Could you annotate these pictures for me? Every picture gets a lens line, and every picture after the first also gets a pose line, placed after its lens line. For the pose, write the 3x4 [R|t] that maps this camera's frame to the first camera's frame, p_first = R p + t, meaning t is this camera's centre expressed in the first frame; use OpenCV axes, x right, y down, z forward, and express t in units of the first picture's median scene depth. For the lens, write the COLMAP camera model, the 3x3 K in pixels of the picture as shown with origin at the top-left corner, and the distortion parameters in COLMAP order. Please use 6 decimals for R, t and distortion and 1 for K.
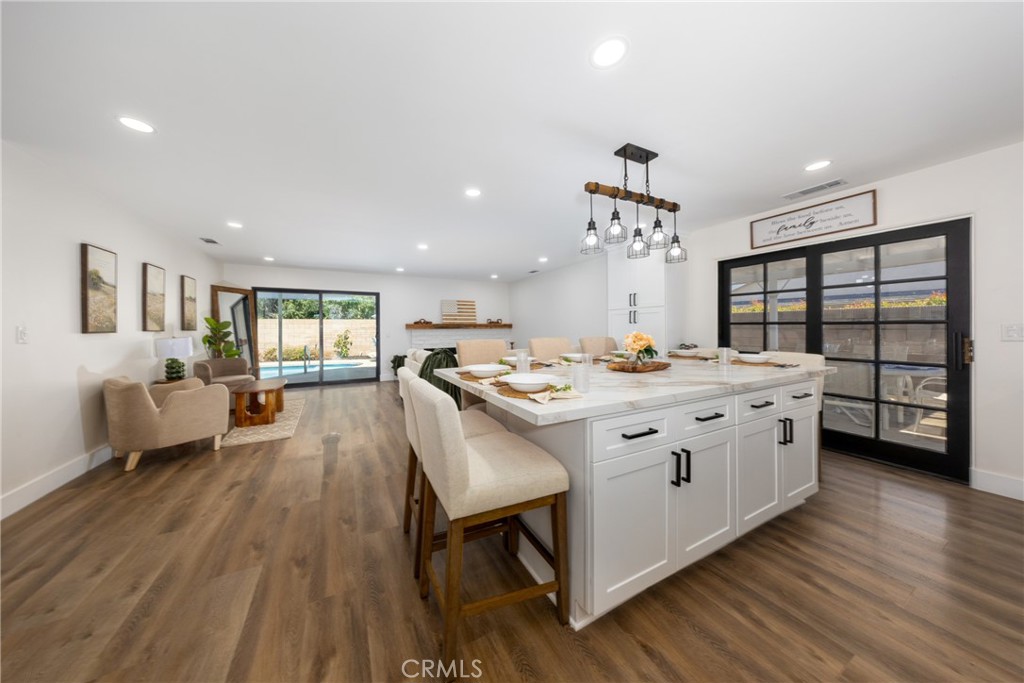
lens RADIAL K [[312.1, 0, 488.9], [0, 312.1, 328.5], [0, 0, 1]] dist [-0.001066, -0.000154]
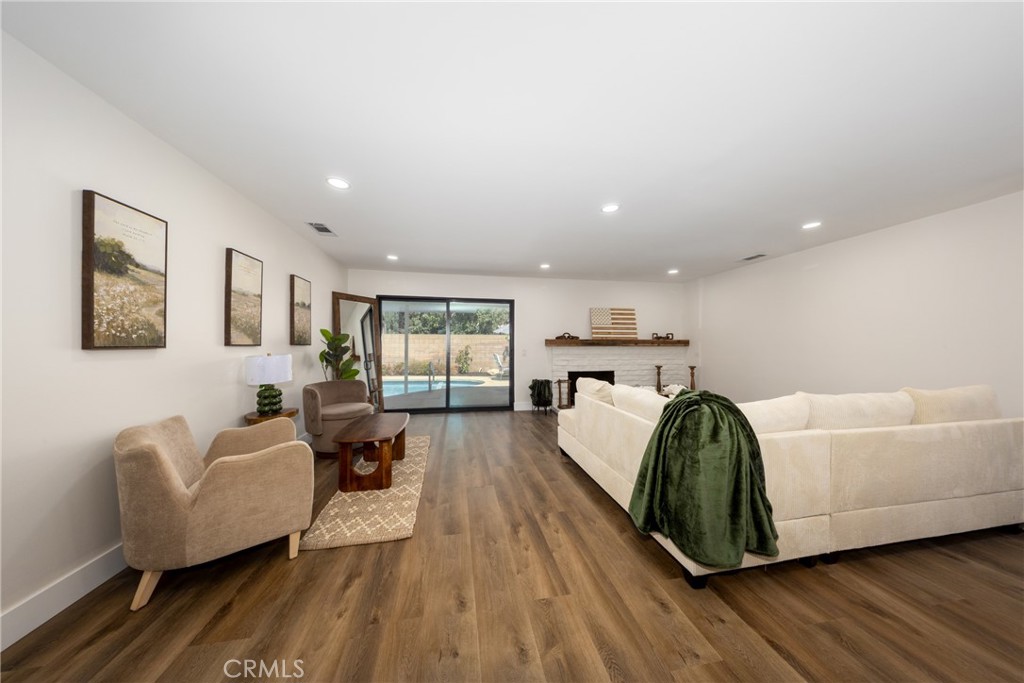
lens RADIAL K [[301.3, 0, 512.0], [0, 301.3, 341.5], [0, 0, 1]] dist [0.000378, -0.000021]
pose [[0.966059, 0.007276, -0.258219, -0.230949], [-0.010076, 0.999904, -0.009525, -0.000553], [0.258124, 0.011803, 0.966040, 0.374707]]
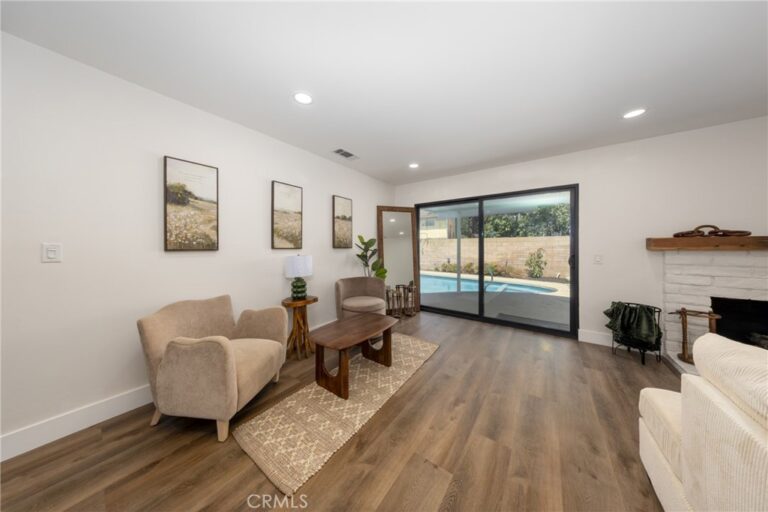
lens RADIAL K [[234.1, 0, 366.7], [0, 234.1, 246.2], [0, 0, 1]] dist [-0.001066, -0.000154]
pose [[0.453538, 0.003616, -0.891230, -0.214383], [-0.003966, 0.999990, 0.002038, -0.001510], [0.891228, 0.002610, 0.453548, 0.681895]]
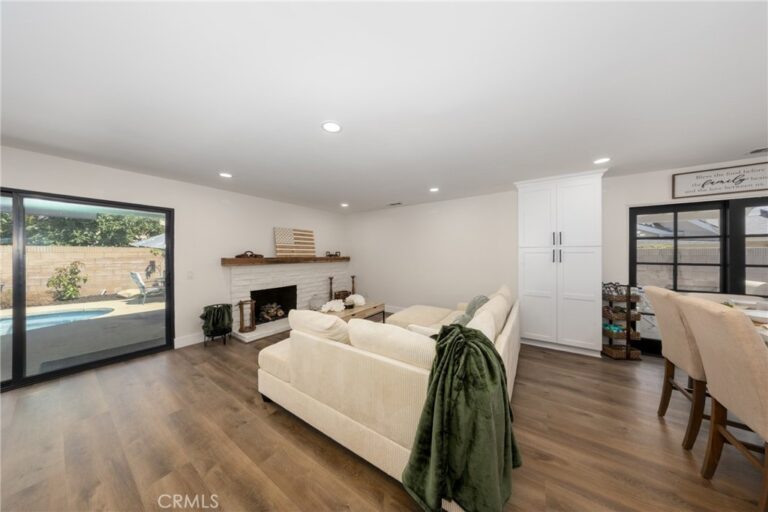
lens RADIAL K [[222.3, 0, 383.3], [0, 222.3, 253.7], [0, 0, 1]] dist [-0.001630, -0.000122]
pose [[0.858829, 0.006158, 0.512226, -0.318445], [-0.002554, 0.999967, -0.007740, -0.031531], [-0.512256, 0.005339, 0.858816, 0.579917]]
